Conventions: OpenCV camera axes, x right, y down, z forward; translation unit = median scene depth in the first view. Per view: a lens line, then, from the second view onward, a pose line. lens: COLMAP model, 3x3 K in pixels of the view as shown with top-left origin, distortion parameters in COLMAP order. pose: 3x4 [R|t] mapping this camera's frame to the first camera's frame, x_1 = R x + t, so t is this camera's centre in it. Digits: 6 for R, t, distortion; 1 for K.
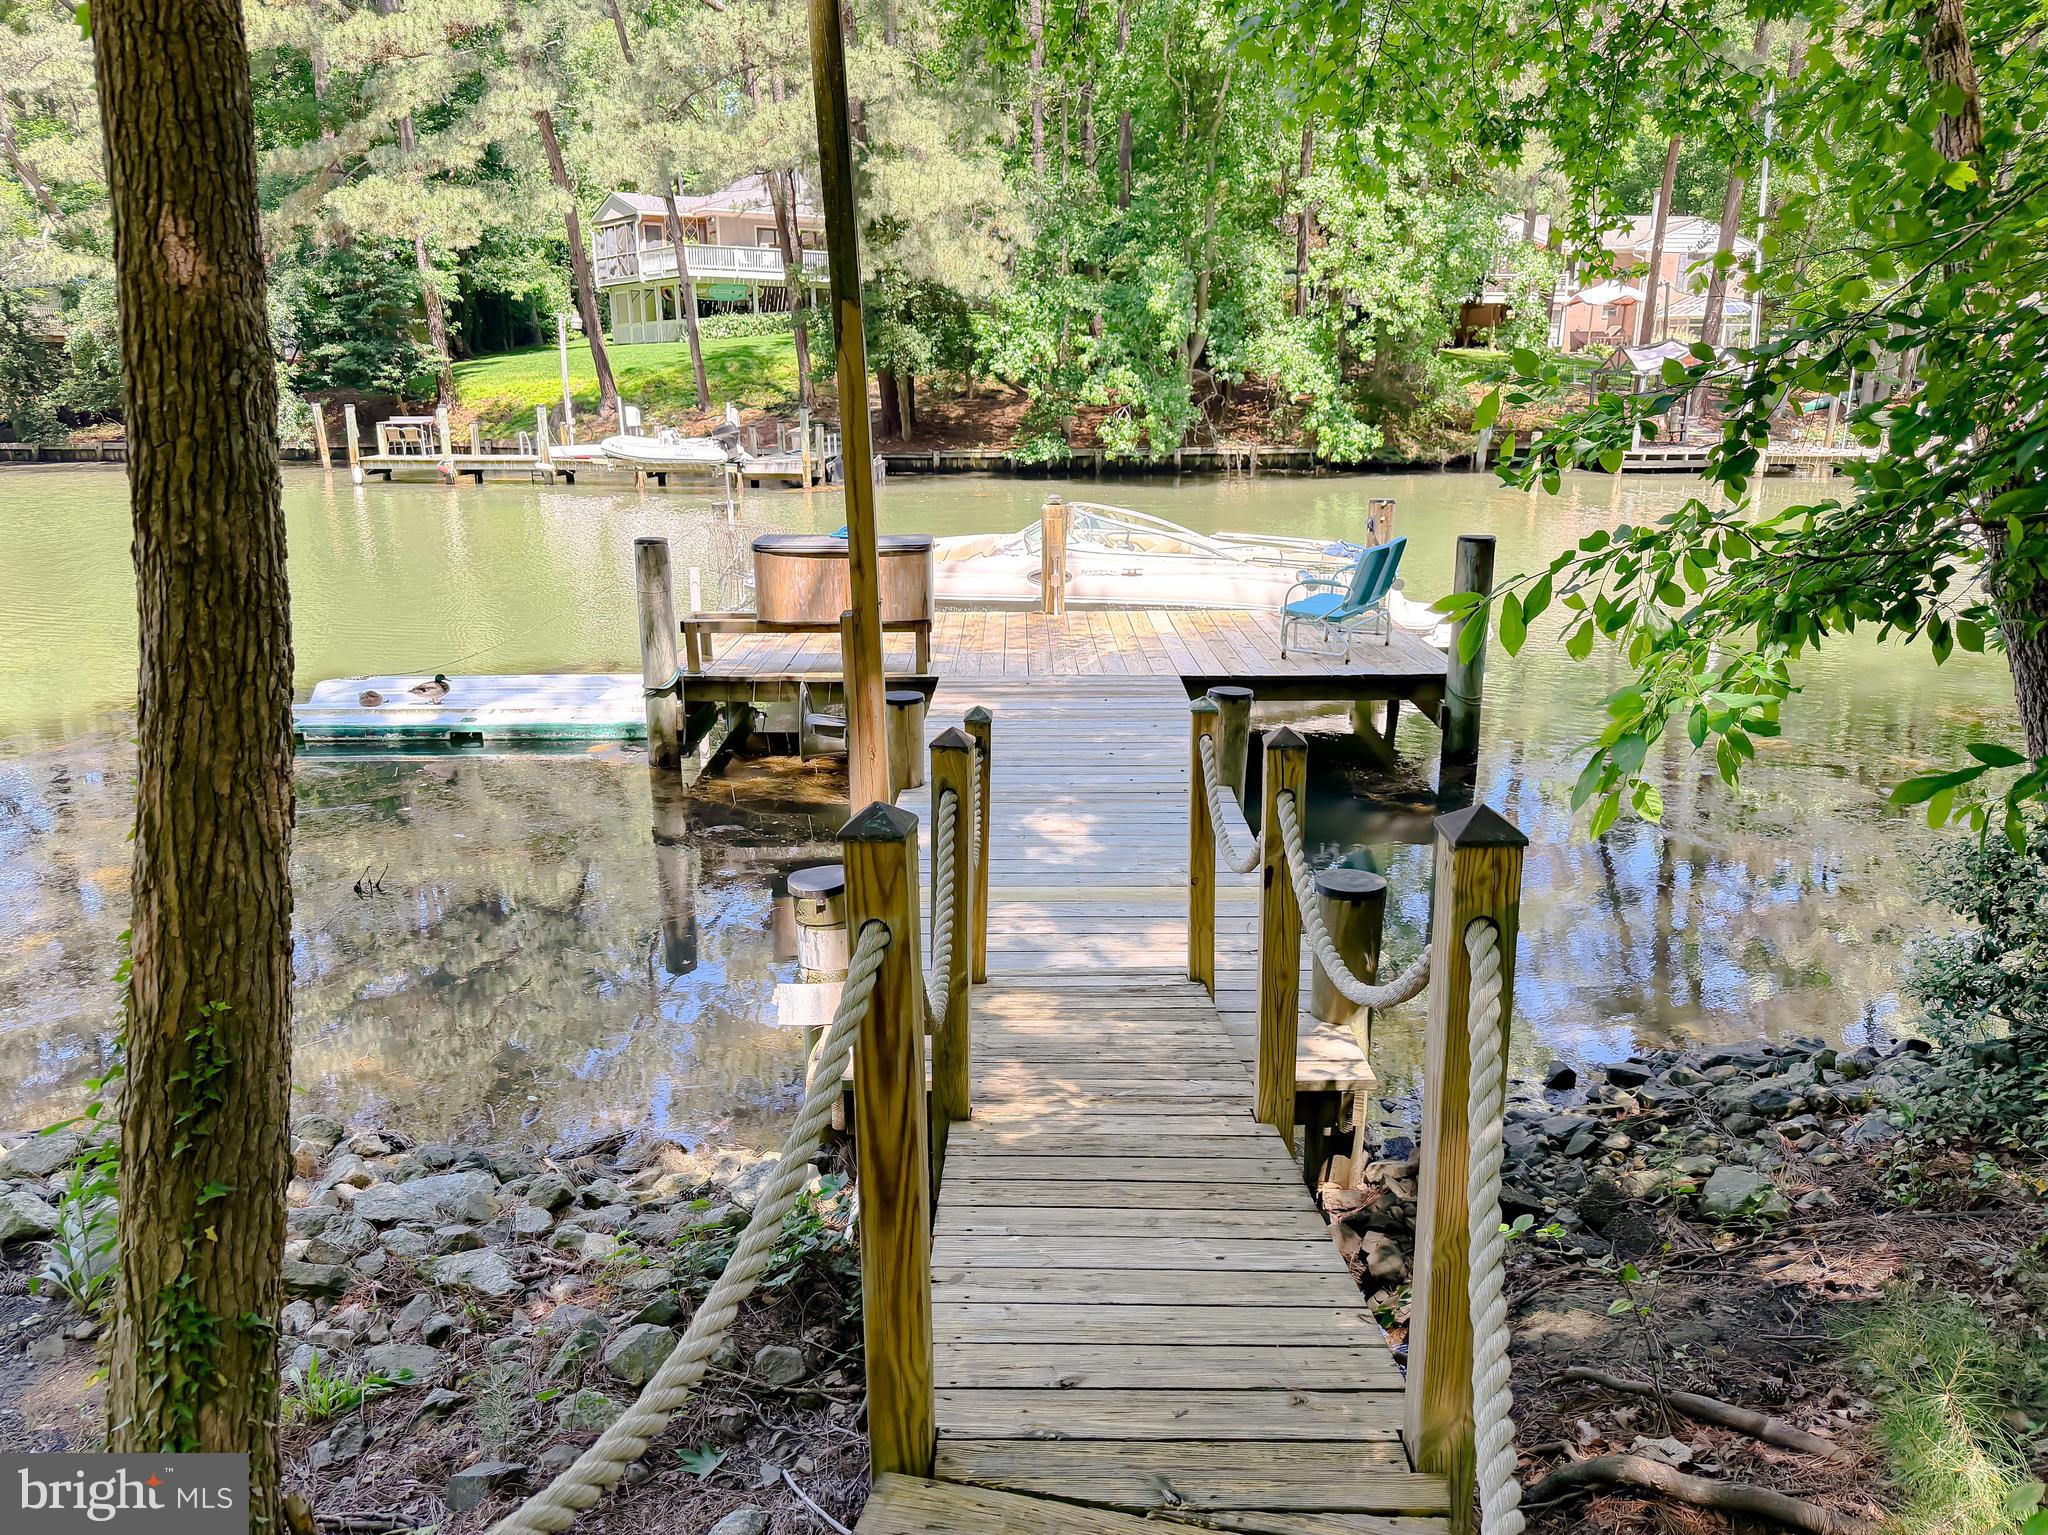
lens RADIAL K [[1454.9, 0, 986.6], [0, 1454.9, 766.9], [0, 0, 1]] dist [0.050499, -0.044703]
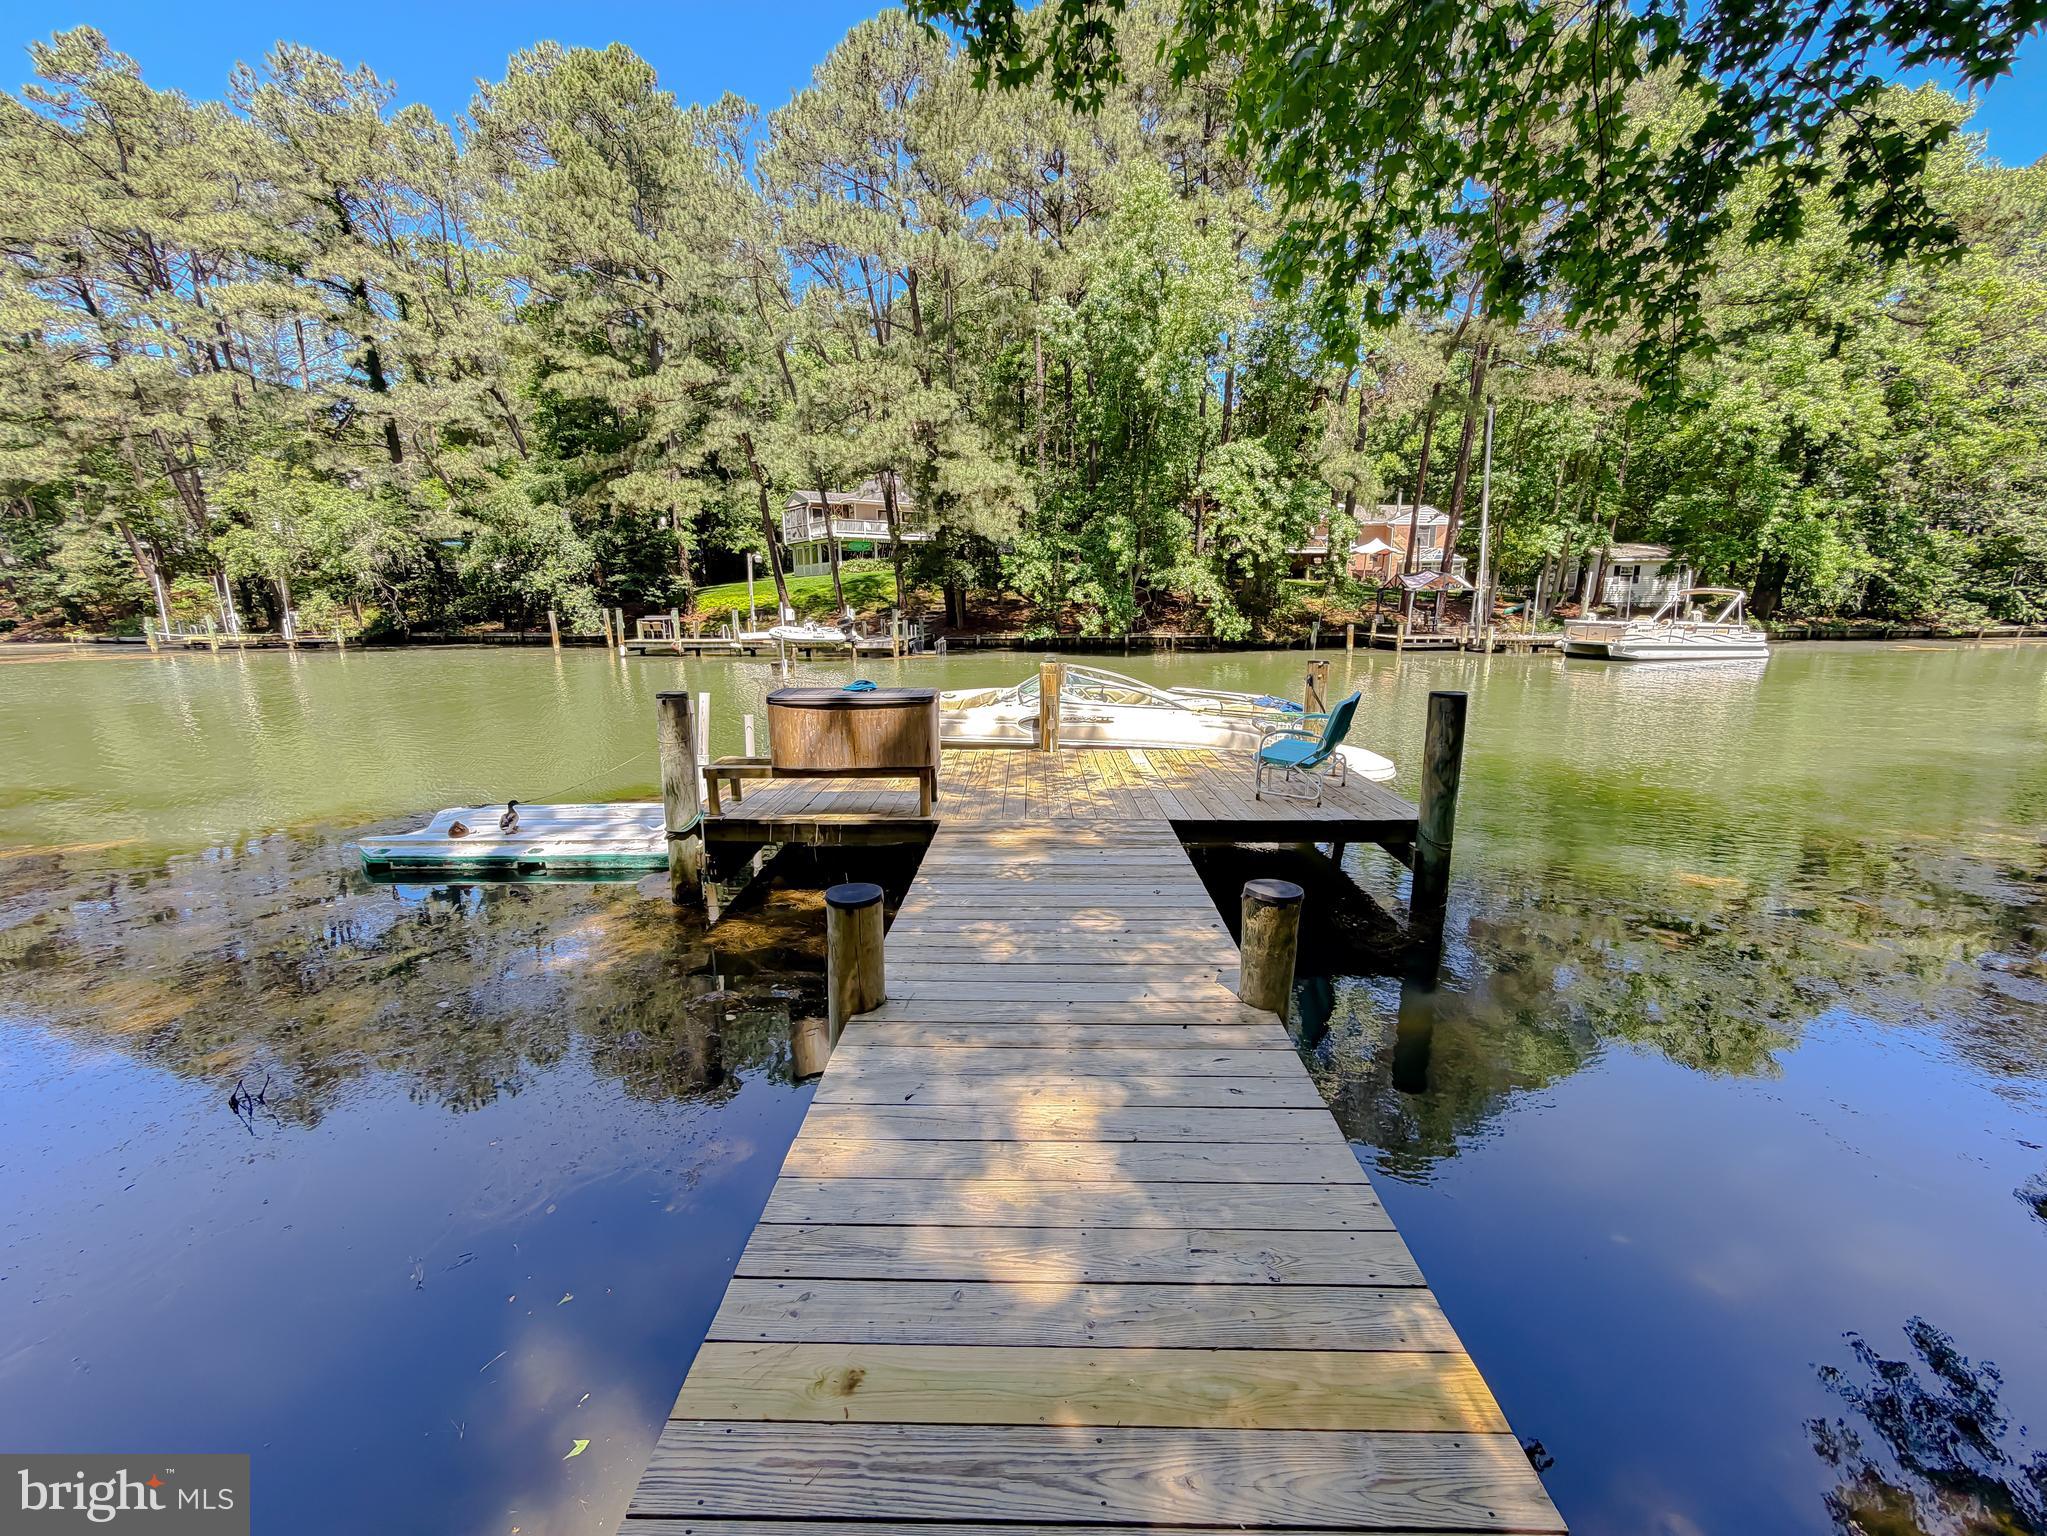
lens RADIAL K [[809.2, 0, 1014.4], [0, 809.2, 770.3], [0, 0, 1]] dist [0.001130, 0.000278]
pose [[1.000000, 0.000606, 0.000629, 0.005420], [-0.000571, 0.998532, -0.054163, -0.018488], [-0.000661, 0.054163, 0.998532, 0.112272]]
